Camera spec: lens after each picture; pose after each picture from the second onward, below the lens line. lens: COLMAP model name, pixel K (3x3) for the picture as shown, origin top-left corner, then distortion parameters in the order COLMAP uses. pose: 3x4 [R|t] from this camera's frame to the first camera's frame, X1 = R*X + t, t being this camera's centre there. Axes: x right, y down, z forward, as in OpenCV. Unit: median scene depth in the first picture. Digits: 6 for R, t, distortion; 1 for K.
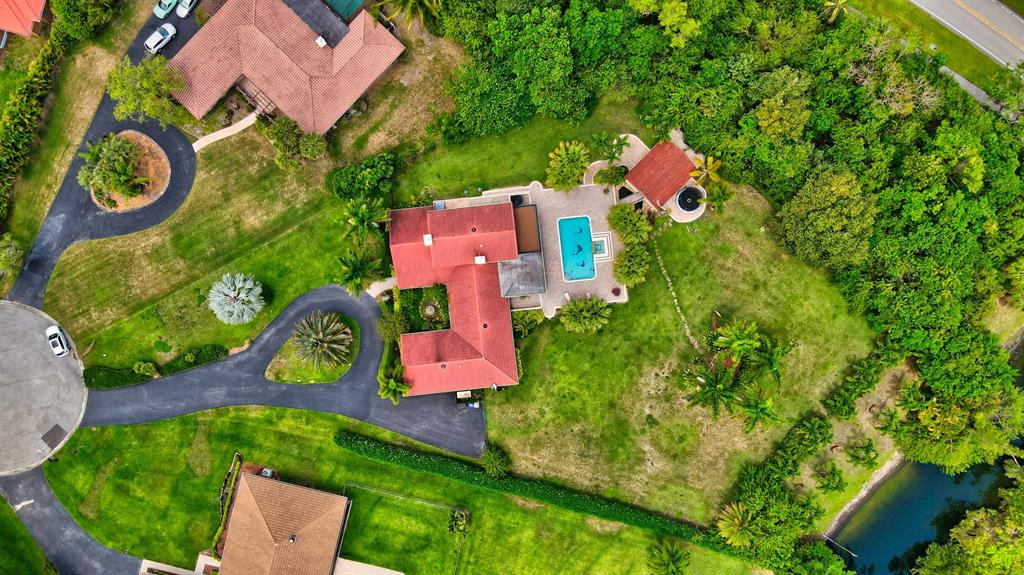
lens RADIAL K [[759.9, 0, 501.4], [0, 759.9, 287.7], [0, 0, 1]] dist [0.007052, 0.020785]
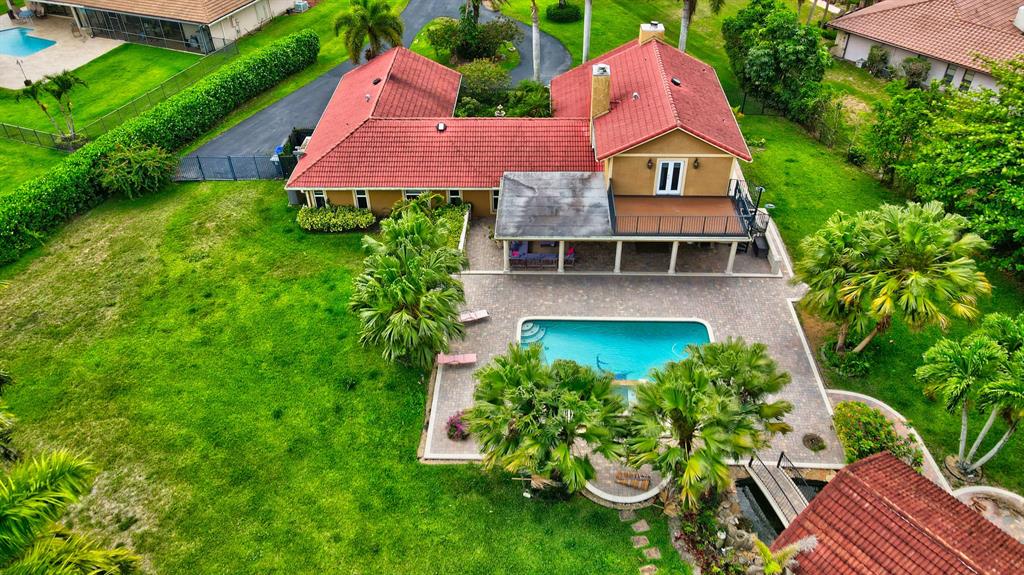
lens RADIAL K [[759.9, 0, 508.7], [0, 759.9, 288.7], [0, 0, 1]] dist [0.007052, 0.020785]
pose [[-0.150013, 0.629083, -0.762726, 0.337359], [-0.988404, -0.077078, 0.130827, -0.046447], [0.023512, 0.773507, 0.633351, 0.769576]]
